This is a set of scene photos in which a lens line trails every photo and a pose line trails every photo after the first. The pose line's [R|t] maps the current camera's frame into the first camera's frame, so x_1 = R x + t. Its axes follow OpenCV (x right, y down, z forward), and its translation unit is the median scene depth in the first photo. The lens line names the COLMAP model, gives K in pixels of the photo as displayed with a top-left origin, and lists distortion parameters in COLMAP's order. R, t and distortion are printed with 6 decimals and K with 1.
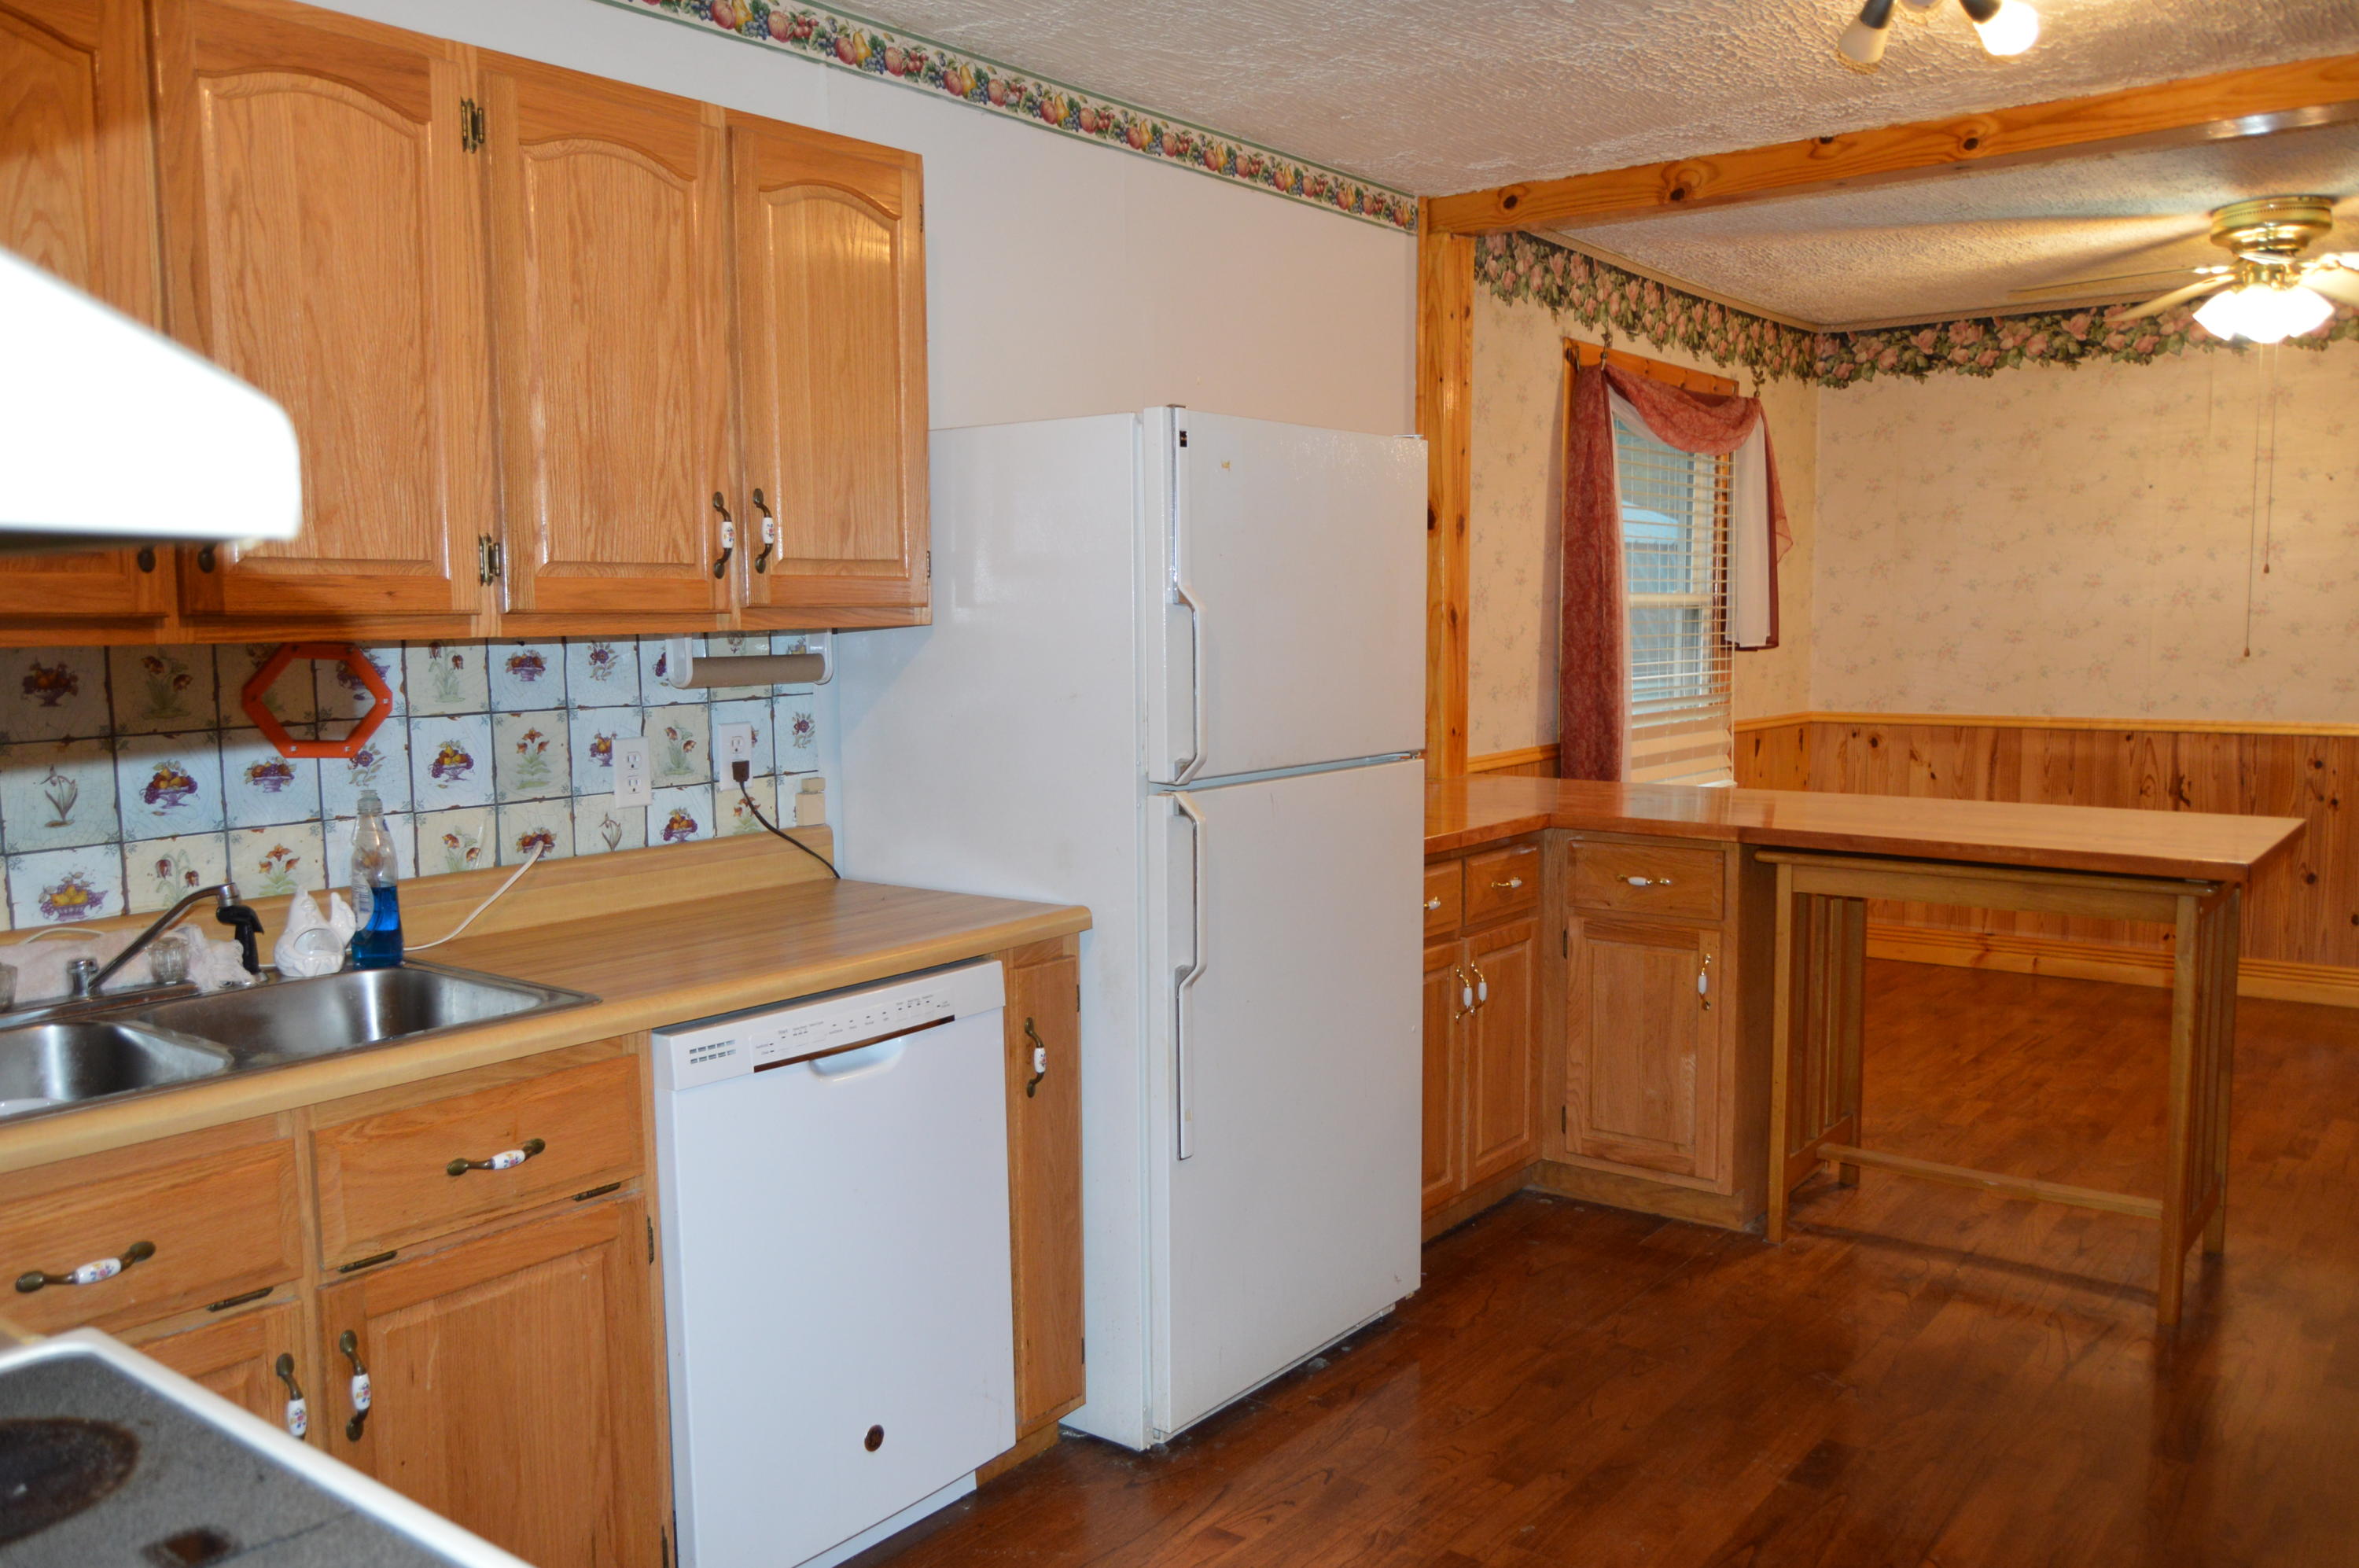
lens RADIAL K [[1858.4, 0, 1163.7], [0, 1858.4, 800.2], [0, 0, 1]] dist [-0.019669, 0.012136]
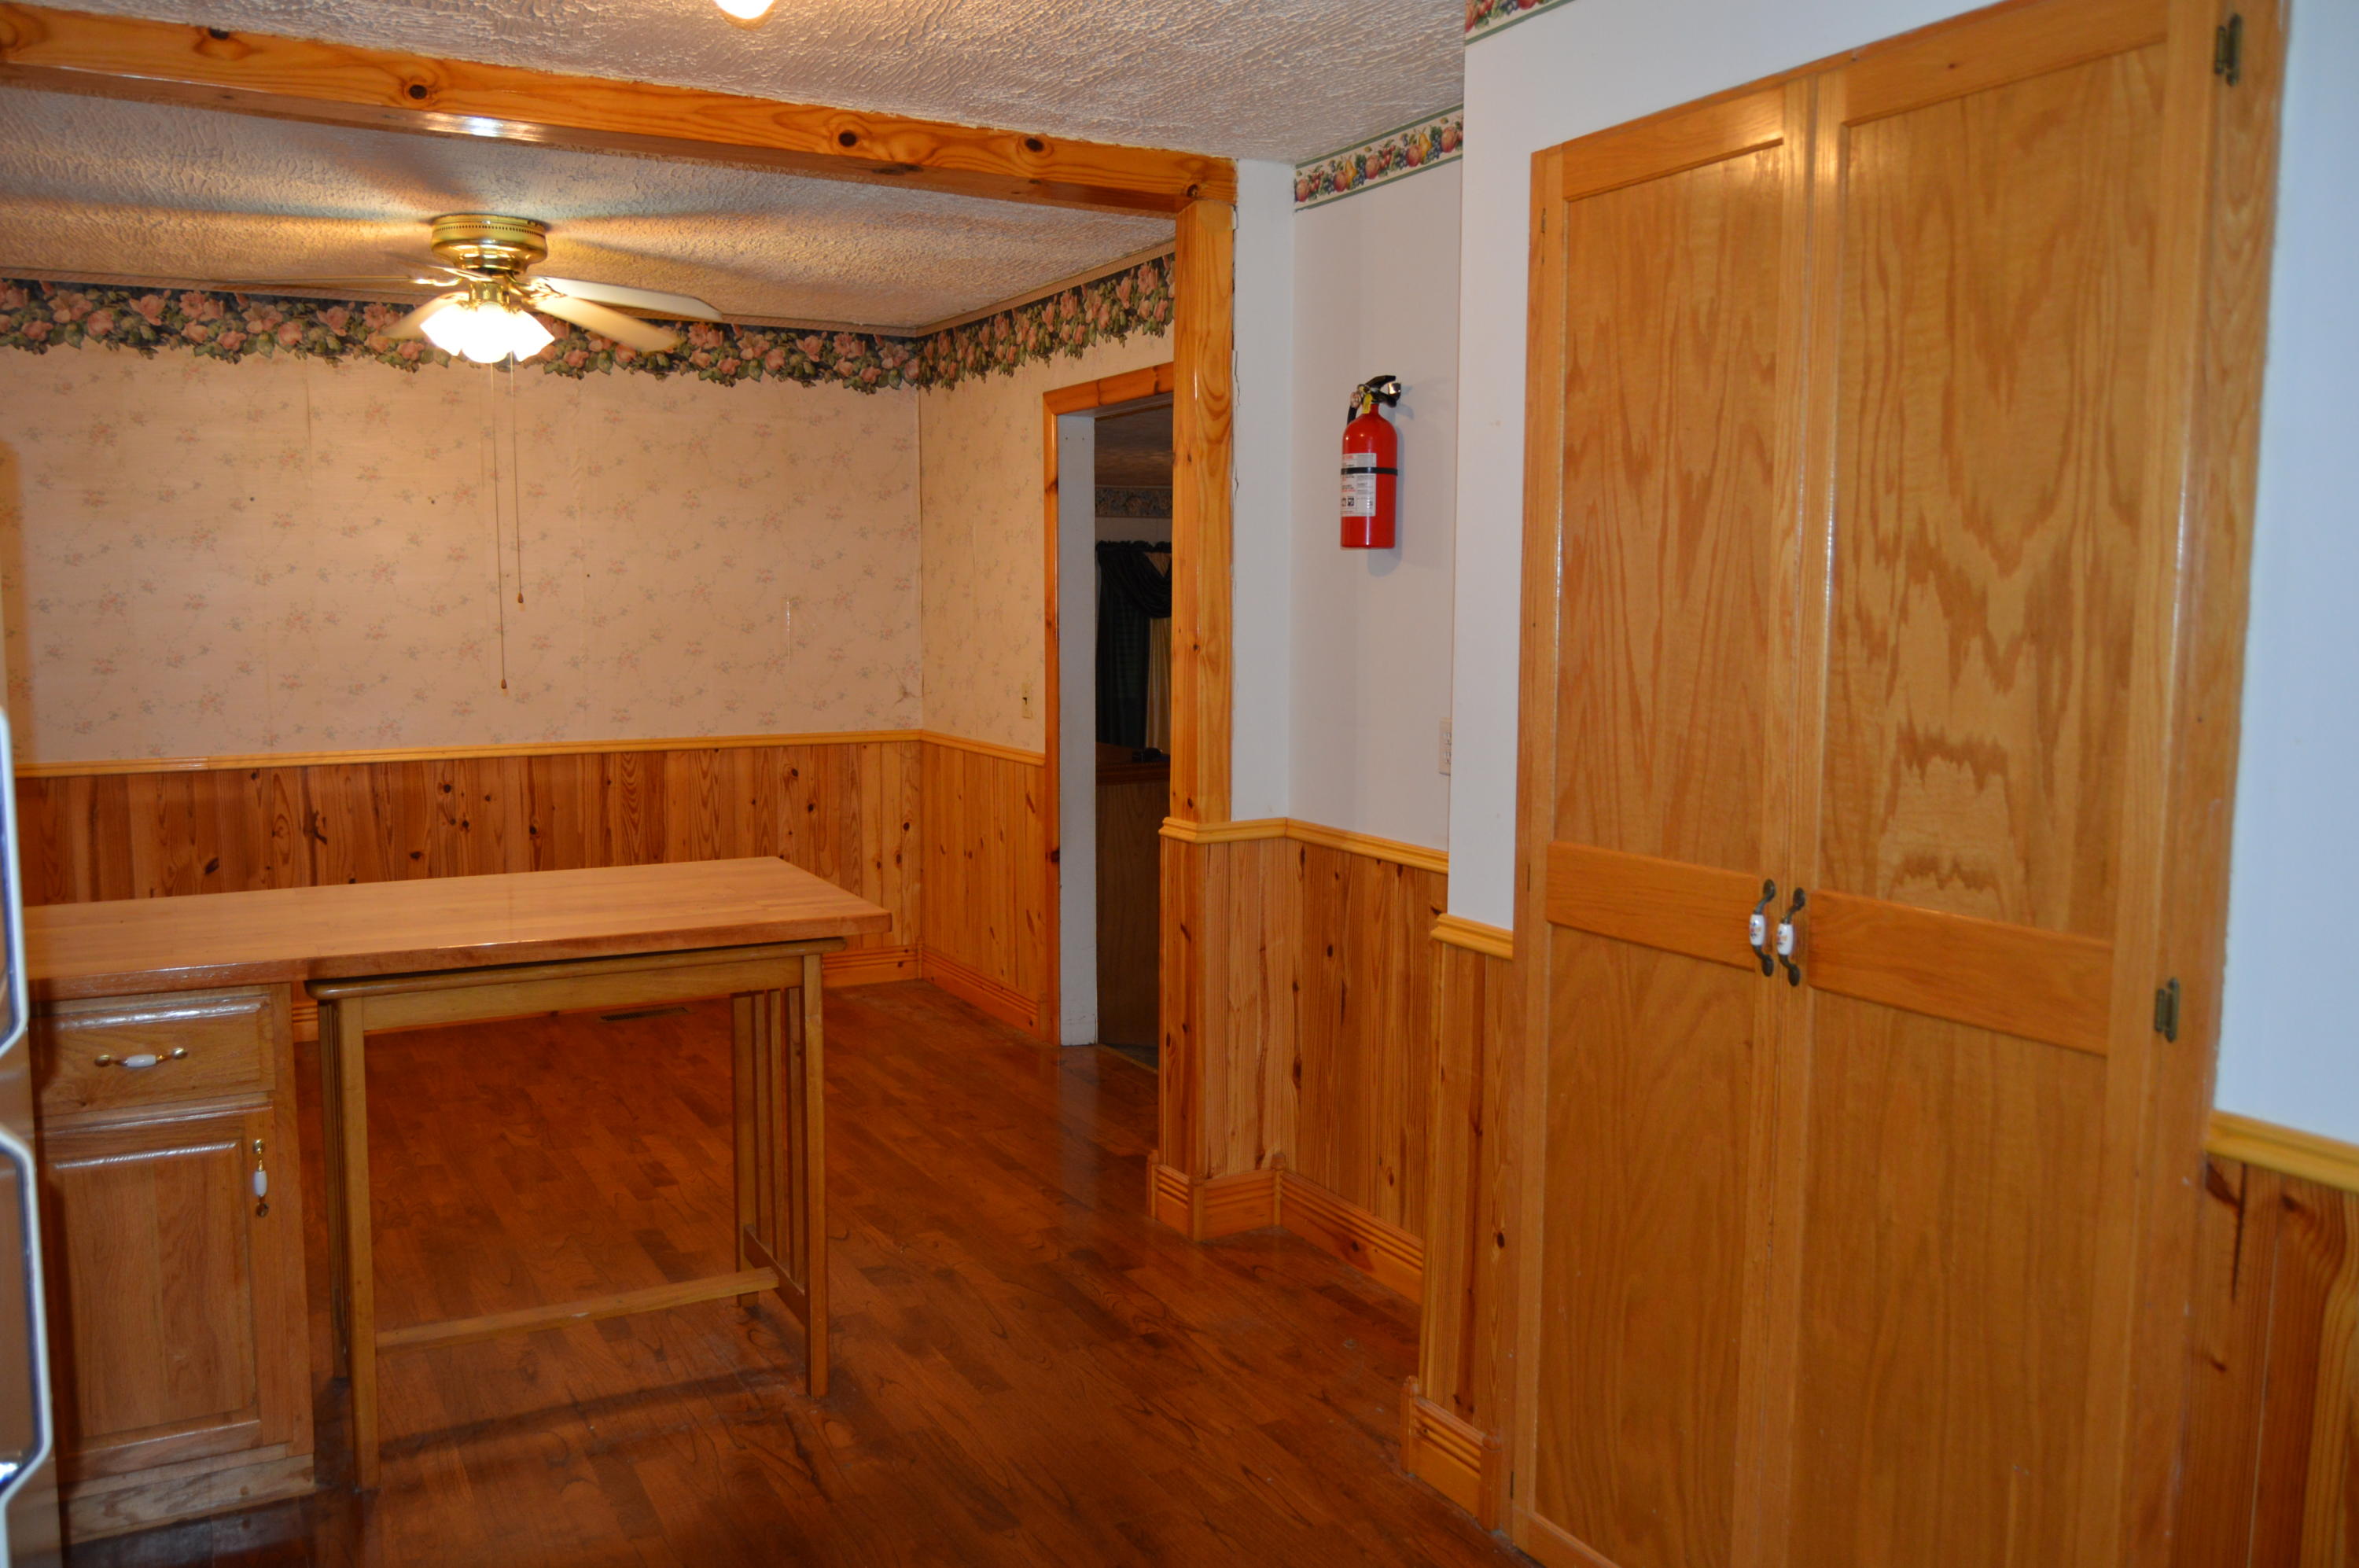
lens RADIAL K [[1858.4, 0, 1181.9], [0, 1858.4, 793.5], [0, 0, 1]] dist [-0.019669, 0.012136]
pose [[0.393094, -0.089182, 0.915163, -0.142293], [0.091881, 0.994114, 0.057409, -0.039822], [-0.914896, 0.061519, 0.398975, 0.253021]]
